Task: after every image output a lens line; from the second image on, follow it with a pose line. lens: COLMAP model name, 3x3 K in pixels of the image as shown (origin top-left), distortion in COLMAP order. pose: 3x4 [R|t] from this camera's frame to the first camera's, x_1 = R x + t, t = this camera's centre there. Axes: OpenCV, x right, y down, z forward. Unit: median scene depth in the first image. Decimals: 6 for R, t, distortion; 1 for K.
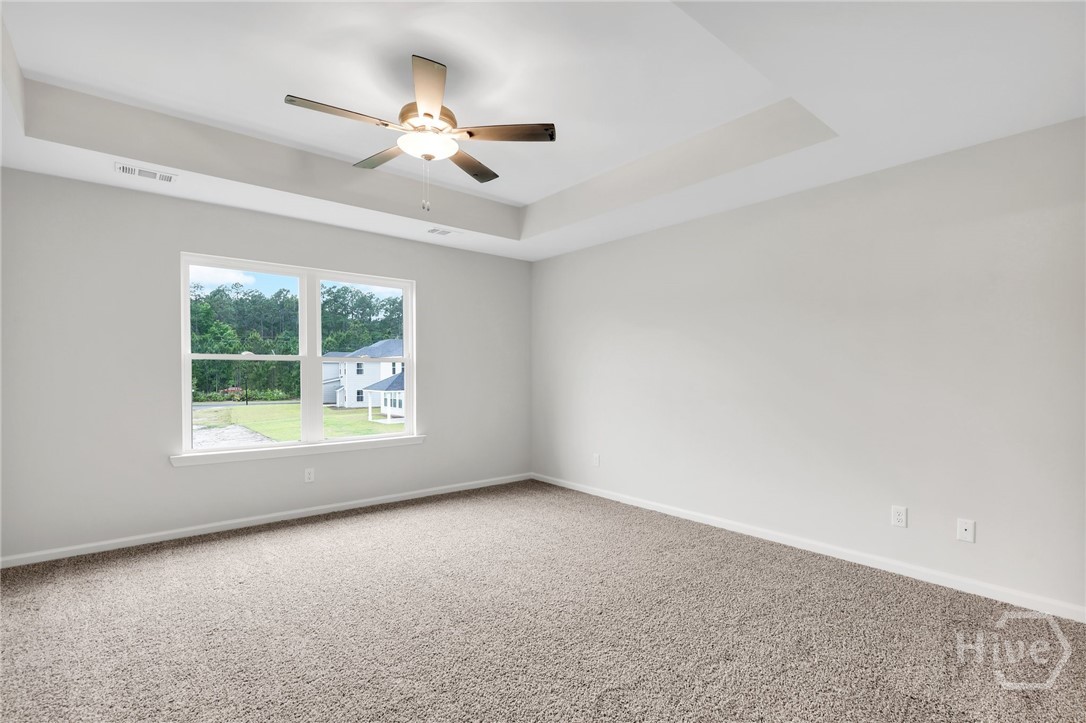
lens RADIAL K [[607.8, 0, 543.1], [0, 607.8, 391.8], [0, 0, 1]] dist [0.000448, 0.000005]
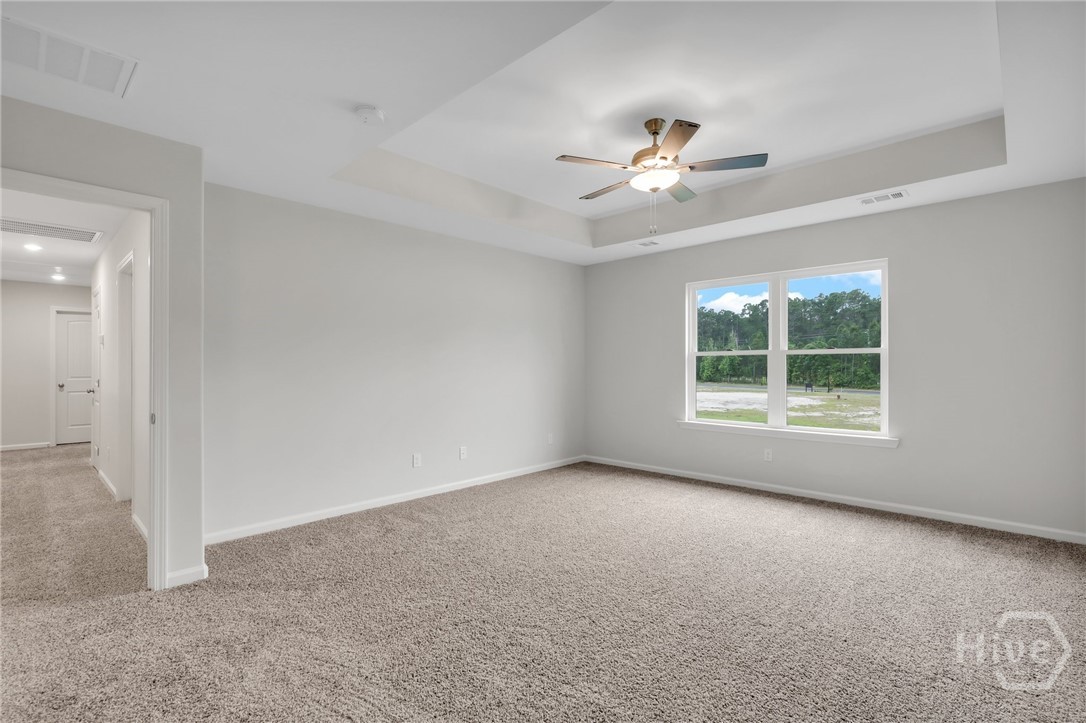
lens RADIAL K [[505.9, 0, 536.5], [0, 505.9, 360.9], [0, 0, 1]] dist [-0.000088, -0.000118]
pose [[0.040868, -0.007374, -0.999137, 0.546366], [-0.031666, 0.999461, -0.008671, -0.016607], [0.998663, 0.031993, 0.040612, 0.520449]]
